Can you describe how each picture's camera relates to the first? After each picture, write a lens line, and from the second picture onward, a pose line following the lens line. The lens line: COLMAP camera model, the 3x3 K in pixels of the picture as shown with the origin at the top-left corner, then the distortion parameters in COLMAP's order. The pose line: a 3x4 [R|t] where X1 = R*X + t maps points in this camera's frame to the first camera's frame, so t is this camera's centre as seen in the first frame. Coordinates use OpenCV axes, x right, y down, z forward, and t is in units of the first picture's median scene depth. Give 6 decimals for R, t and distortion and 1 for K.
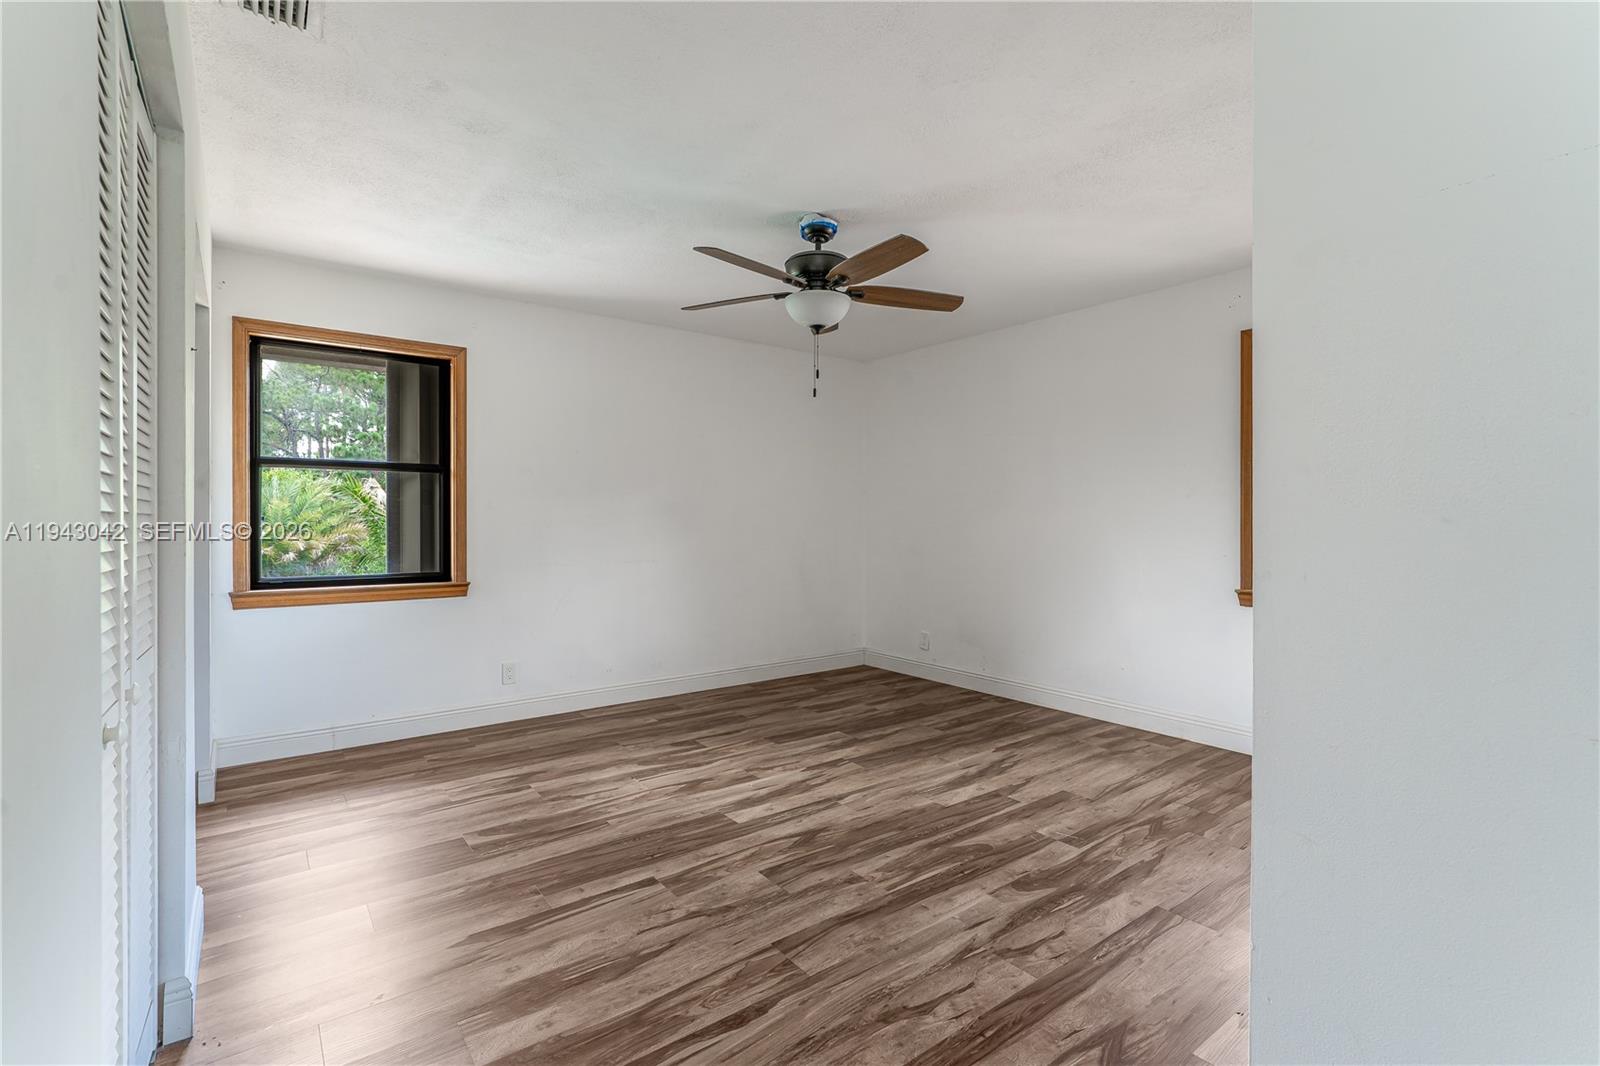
lens RADIAL K [[716.8, 0, 798.2], [0, 716.8, 528.8], [0, 0, 1]] dist [-0.008264, 0.002893]
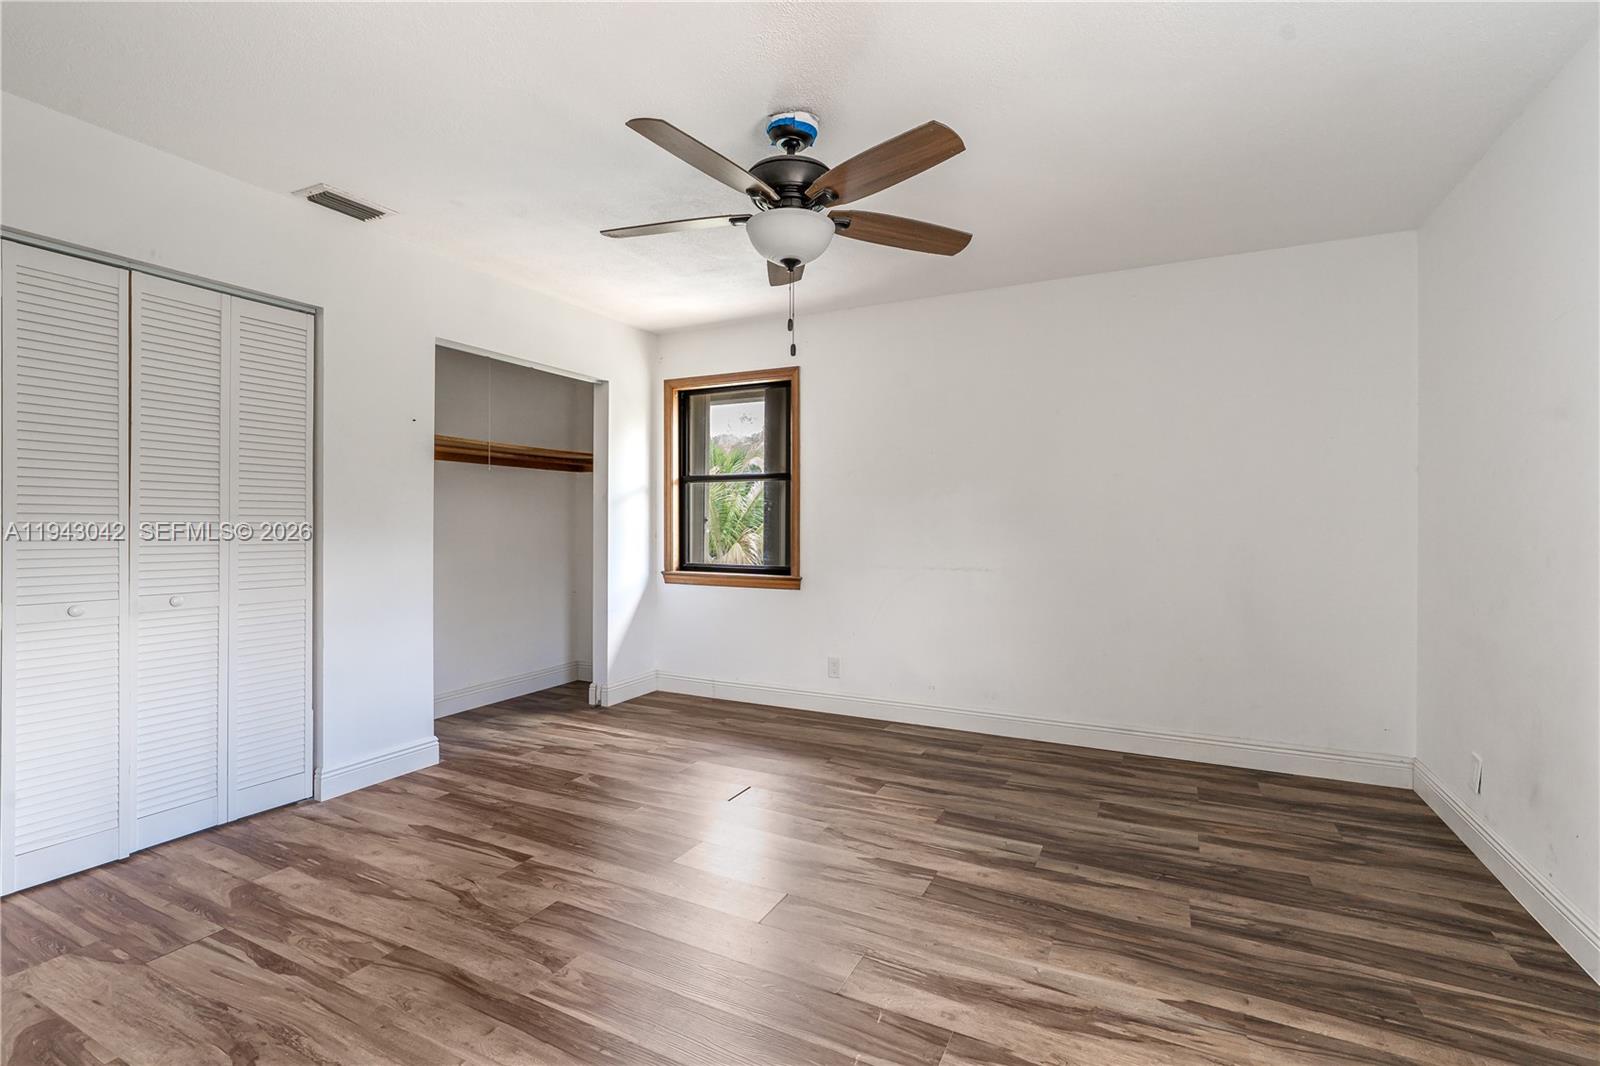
lens RADIAL K [[716.8, 0, 815.4], [0, 716.8, 529.7], [0, 0, 1]] dist [-0.008264, 0.002893]
pose [[0.450002, 0.007905, -0.892992, 0.695694], [-0.012841, 0.999915, 0.002381, -0.002808], [0.892935, 0.010396, 0.450066, 0.672207]]
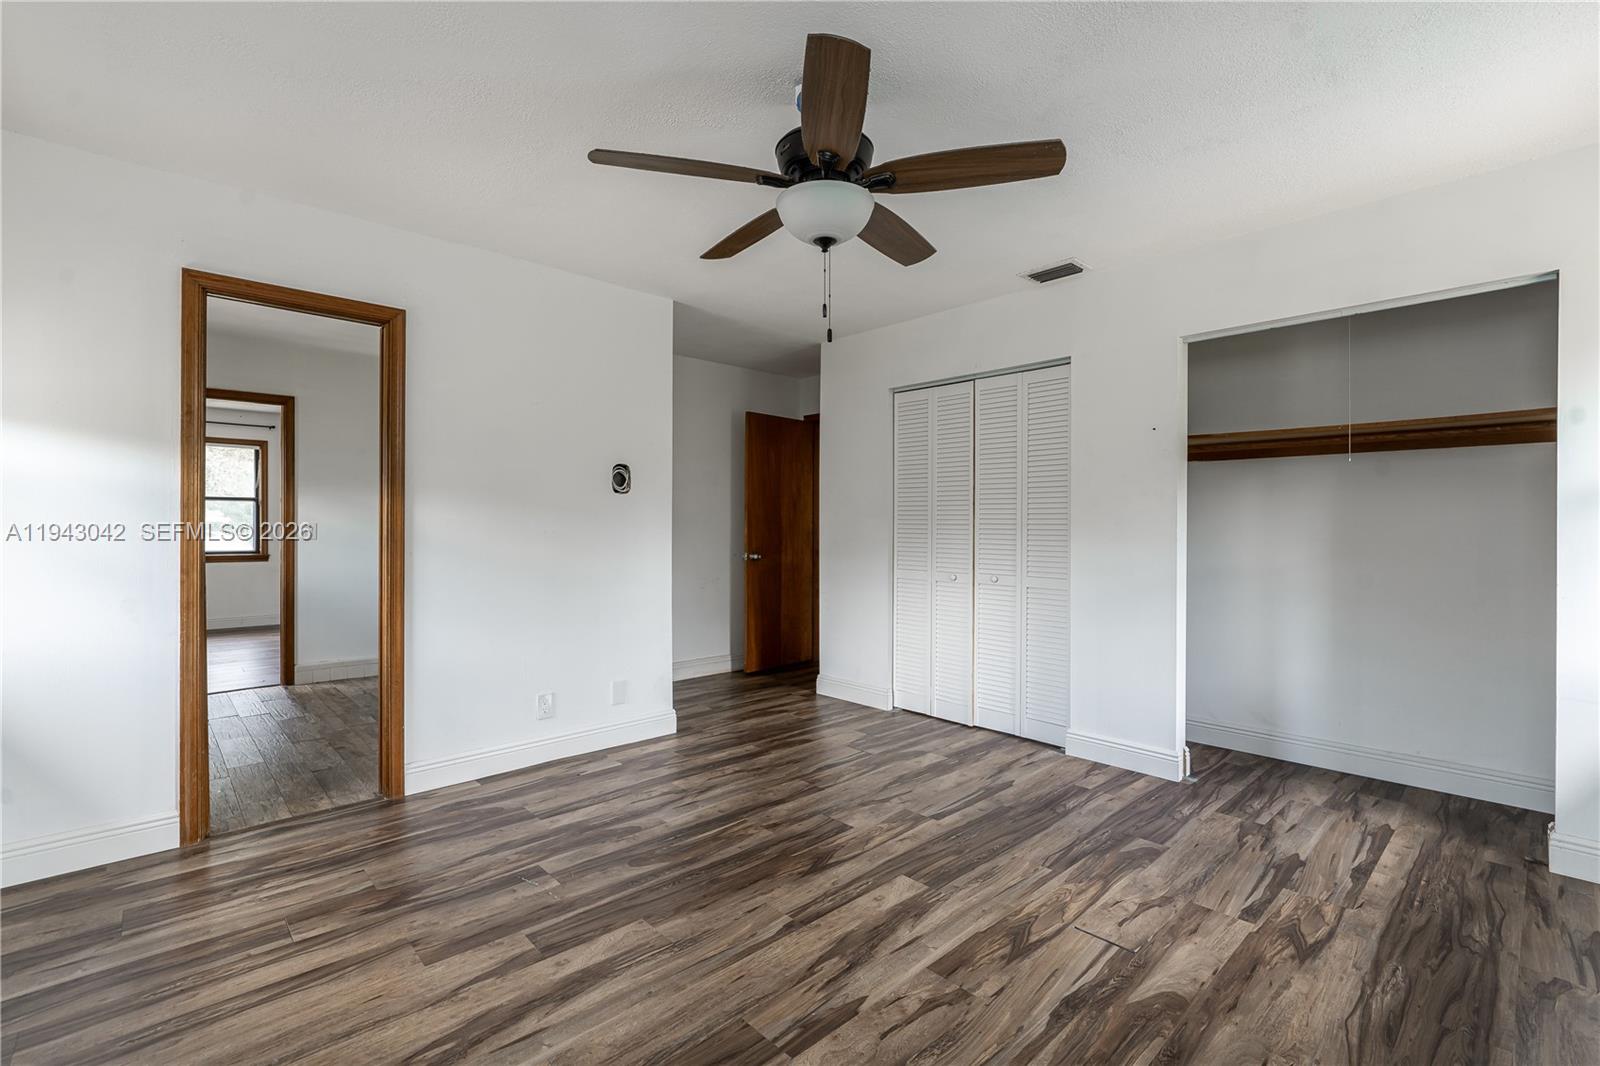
lens RADIAL K [[716.8, 0, 791.7], [0, 716.8, 521.1], [0, 0, 1]] dist [-0.008264, 0.002893]
pose [[-0.995903, -0.004667, -0.090312, 0.117017], [-0.005270, 0.999965, 0.006435, -0.020354], [0.090279, 0.006885, -0.995893, 1.644924]]
